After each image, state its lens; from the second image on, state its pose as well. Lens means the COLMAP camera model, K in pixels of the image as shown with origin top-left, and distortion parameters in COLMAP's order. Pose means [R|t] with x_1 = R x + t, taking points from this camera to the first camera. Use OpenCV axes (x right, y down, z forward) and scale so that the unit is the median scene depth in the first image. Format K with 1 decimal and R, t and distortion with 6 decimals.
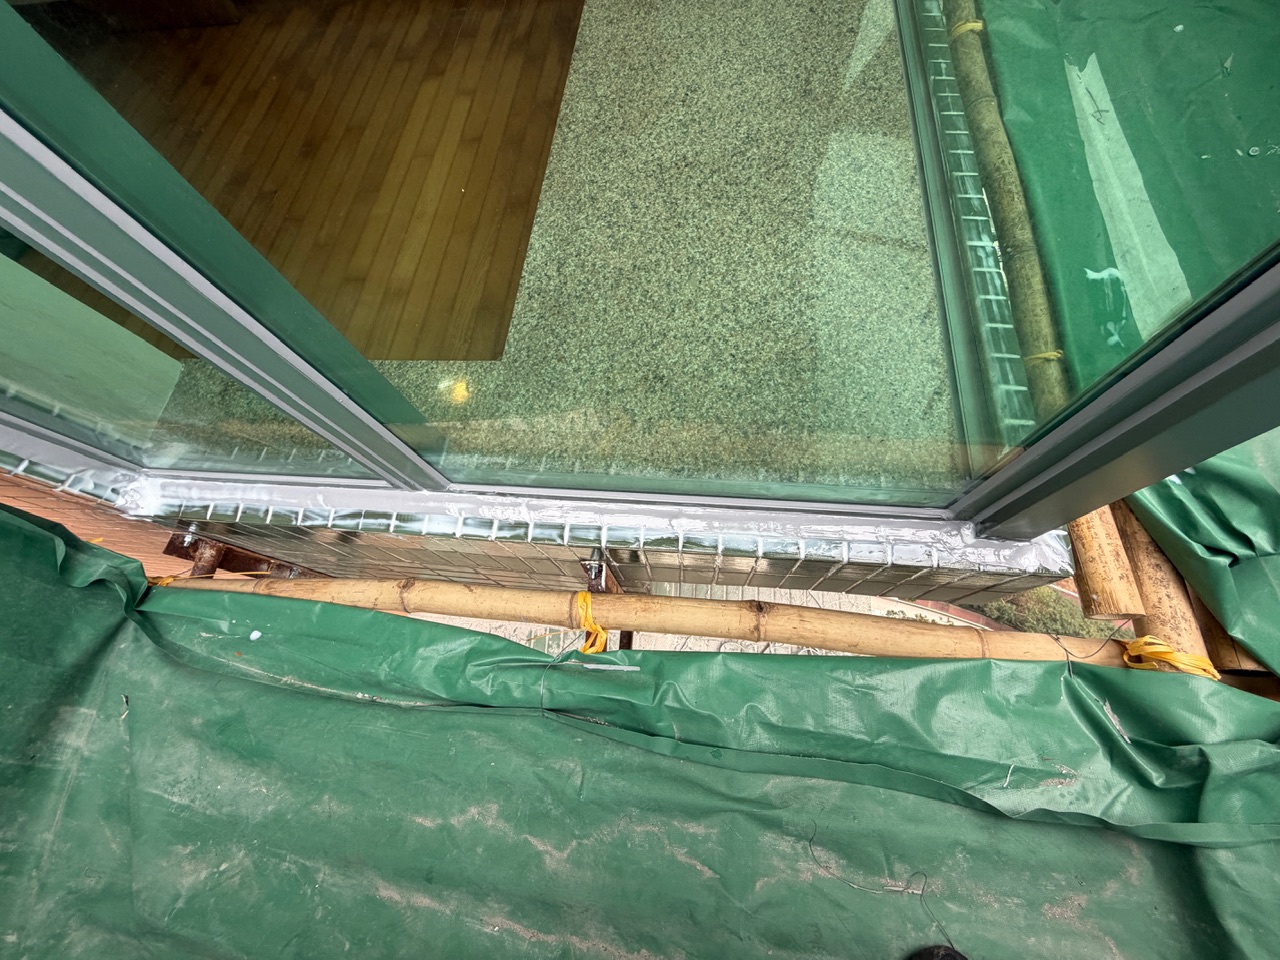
lens RADIAL K [[513.8, 0, 640.3], [0, 513.8, 478.0], [0, 0, 1]] dist [-0.000698, 0.000910]
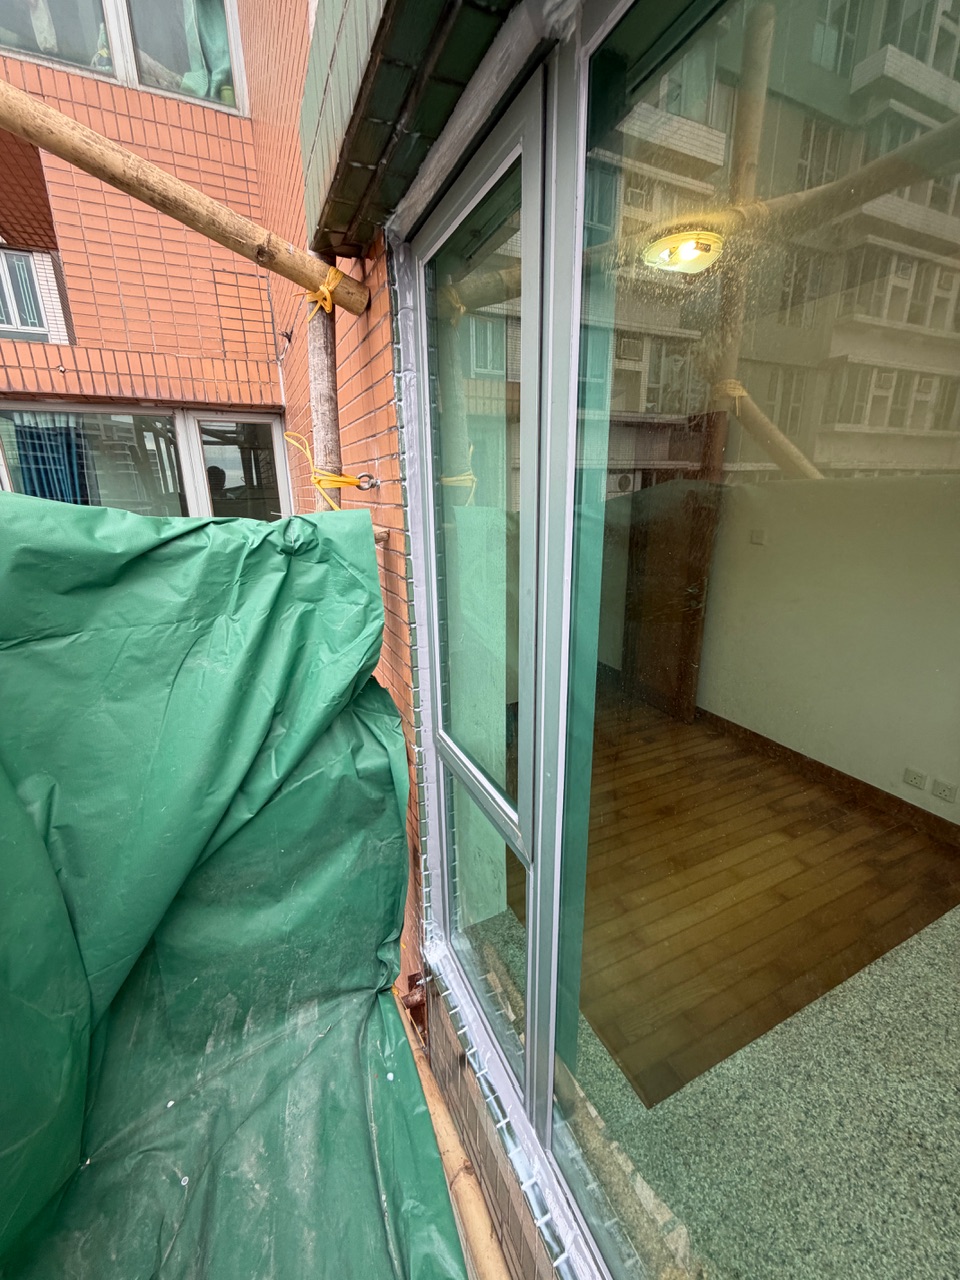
lens RADIAL K [[513.8, 0, 480.3], [0, 513.8, 630.4], [0, 0, 1]] dist [-0.000698, 0.000910]
pose [[0.508813, 0.335048, -0.793002, 0.129265], [-0.810975, 0.495614, -0.310945, -0.083694], [0.288841, 0.801318, 0.523890, -0.736965]]
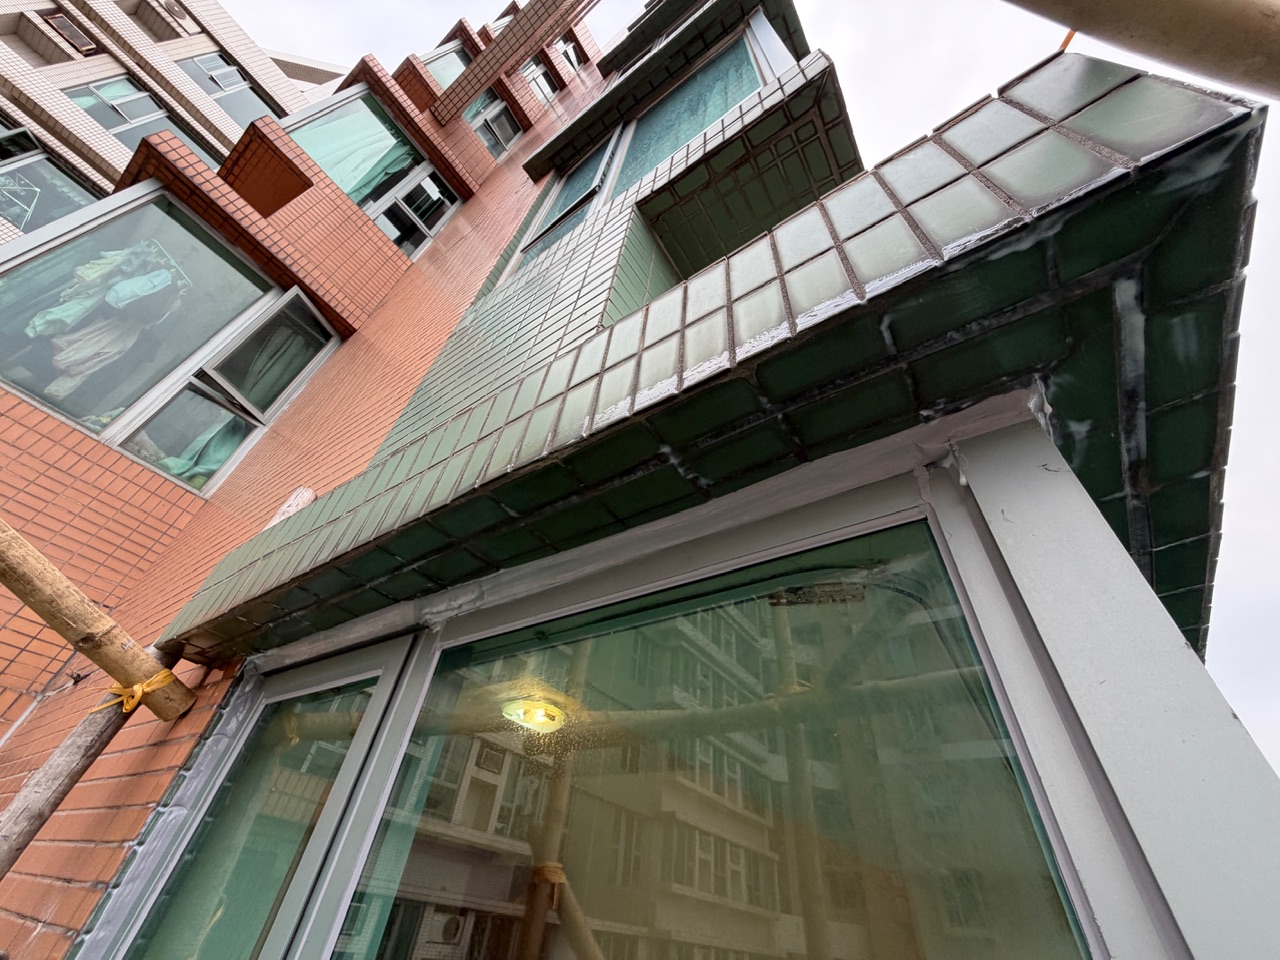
lens RADIAL K [[513.8, 0, 632.8], [0, 513.8, 477.3], [0, 0, 1]] dist [-0.000698, 0.000910]
pose [[0.849878, -0.181842, -0.494613, 0.296086], [-0.526975, -0.288987, -0.799240, -0.122732], [0.002398, 0.939904, -0.341430, -0.994086]]
